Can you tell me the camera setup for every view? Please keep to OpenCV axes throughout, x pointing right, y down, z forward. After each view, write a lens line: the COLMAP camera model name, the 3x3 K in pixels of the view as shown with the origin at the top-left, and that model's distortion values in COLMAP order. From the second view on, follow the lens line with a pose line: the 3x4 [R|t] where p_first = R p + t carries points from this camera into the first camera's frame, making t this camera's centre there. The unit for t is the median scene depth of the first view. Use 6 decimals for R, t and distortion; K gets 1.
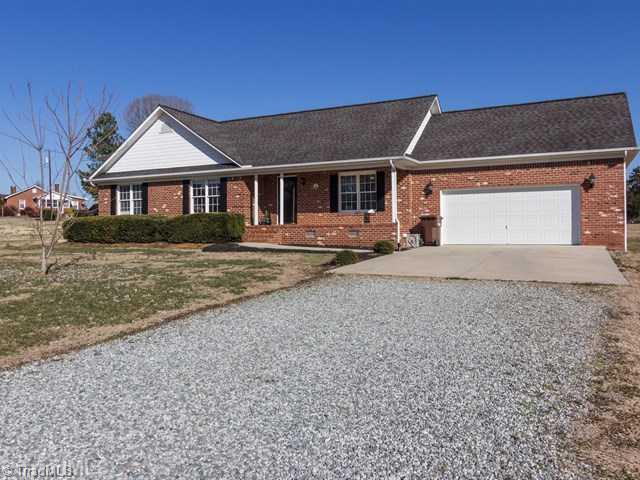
lens RADIAL K [[520.4, 0, 320.0], [0, 520.4, 238.7], [0, 0, 1]] dist [-0.005891, -0.001481]
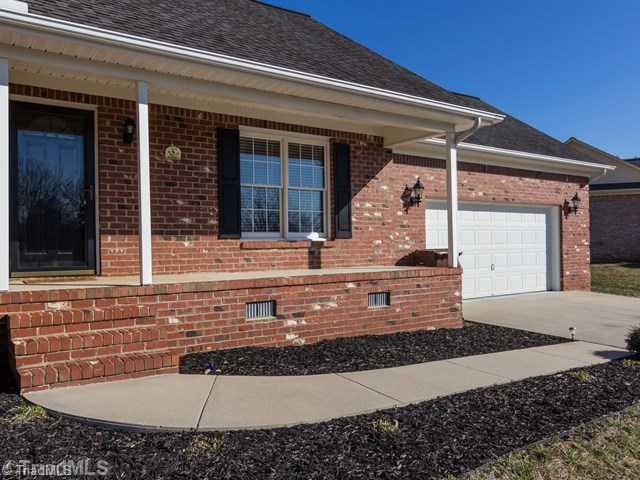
lens RADIAL K [[520.4, 0, 319.8], [0, 520.4, 241.7], [0, 0, 1]] dist [-0.005891, -0.001481]
pose [[0.490538, 0.010259, 0.871359, -0.263284], [0.021433, 0.999486, -0.023833, -0.041287], [-0.871156, 0.030367, 0.490066, 0.837026]]
